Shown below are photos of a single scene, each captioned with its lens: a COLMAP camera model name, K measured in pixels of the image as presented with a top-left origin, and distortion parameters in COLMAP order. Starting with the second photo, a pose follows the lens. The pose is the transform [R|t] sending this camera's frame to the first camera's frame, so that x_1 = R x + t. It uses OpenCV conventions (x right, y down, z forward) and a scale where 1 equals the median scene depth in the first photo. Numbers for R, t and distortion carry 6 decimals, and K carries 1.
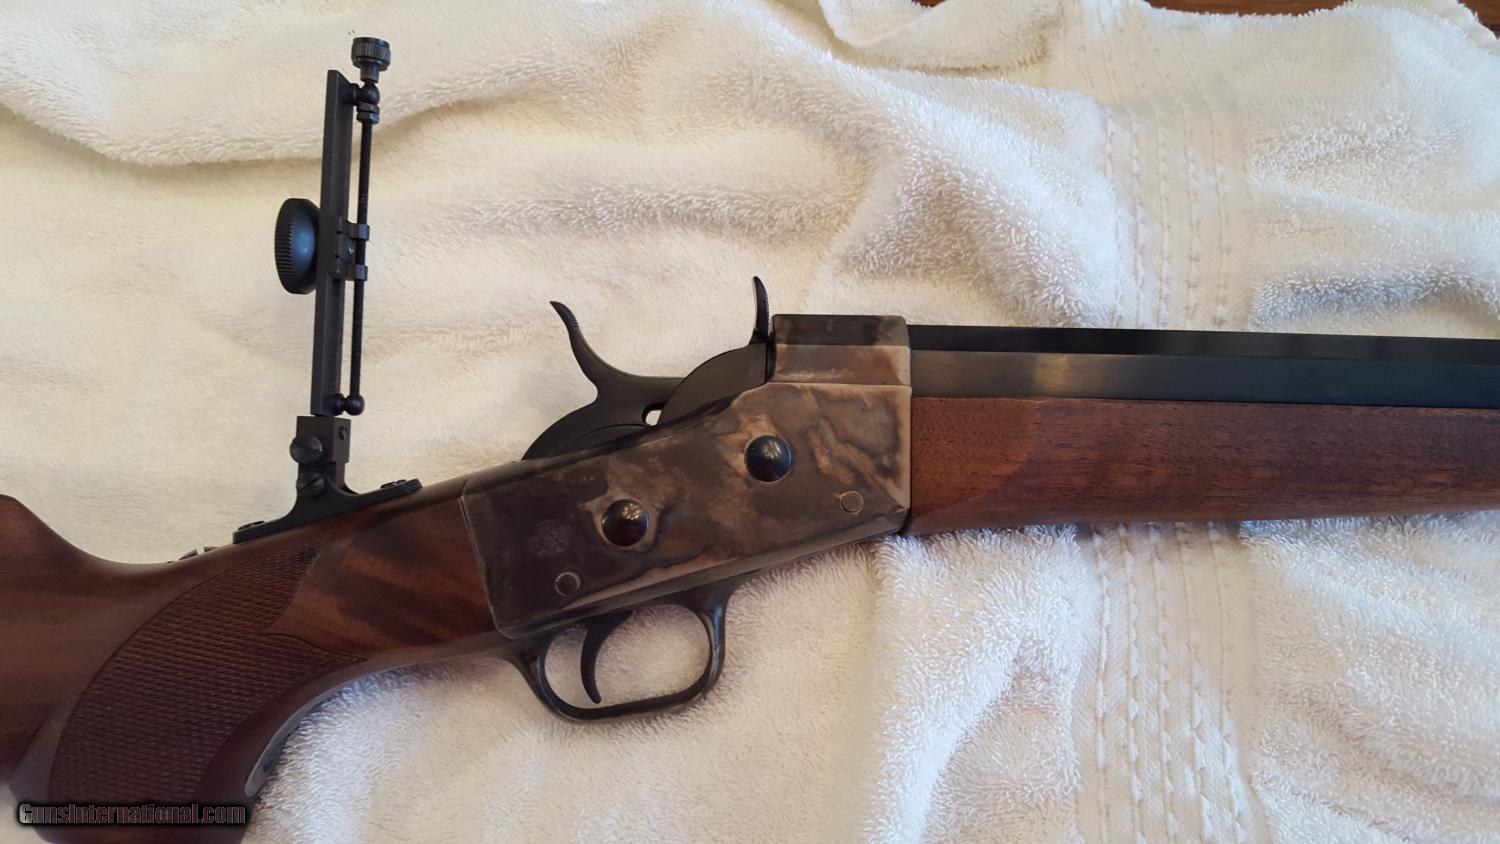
lens RADIAL K [[1195.8, 0, 750.0], [0, 1195.8, 422.0], [0, 0, 1]] dist [0.106926, -0.245968]
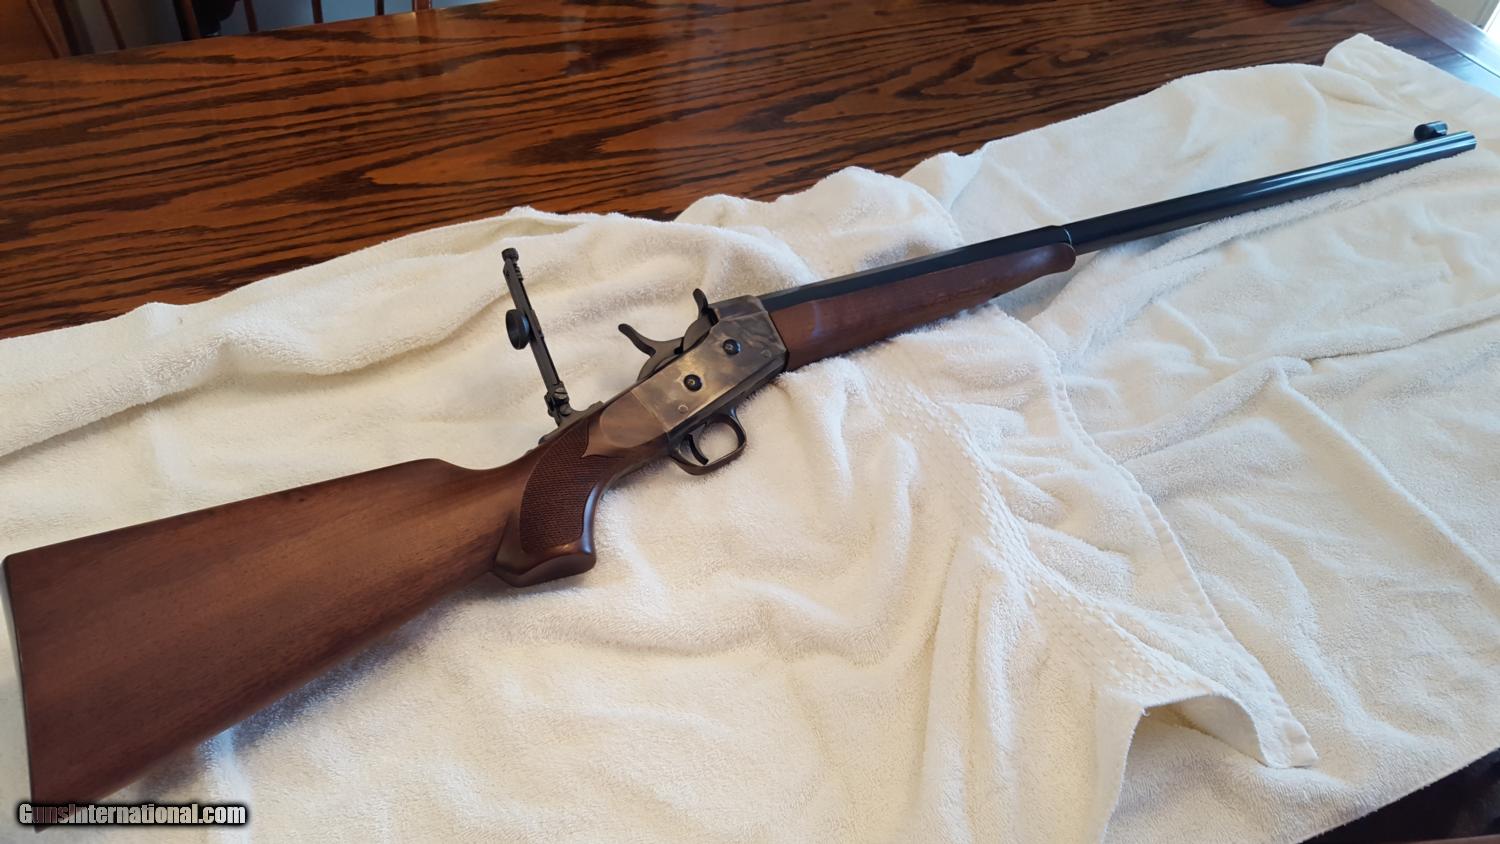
lens RADIAL K [[1195.8, 0, 750.0], [0, 1195.8, 422.0], [0, 0, 1]] dist [0.106926, -0.245968]
pose [[0.849326, -0.276236, 0.449821, -1.077177], [0.415063, 0.875970, -0.245762, 0.766893], [-0.326141, 0.395436, 0.858640, -1.062520]]
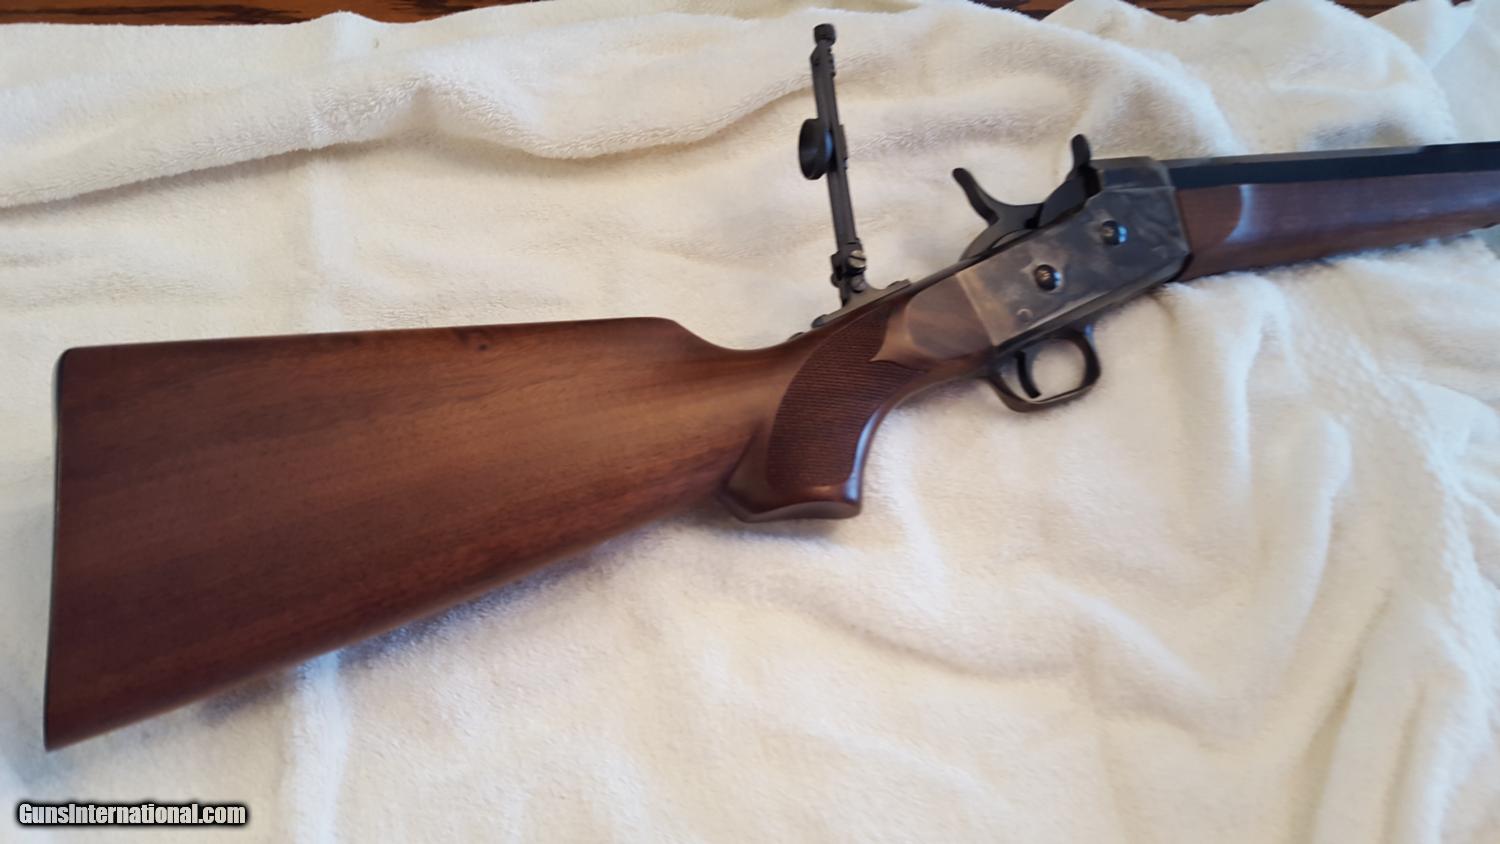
lens RADIAL K [[1153.6, 0, 727.8], [0, 1153.6, 456.3], [0, 0, 1]] dist [0.173869, -0.333990]
pose [[0.953053, -0.145779, 0.265403, -0.950162], [0.180611, 0.977177, -0.111829, 0.409097], [-0.243044, 0.154513, 0.957630, -0.399134]]
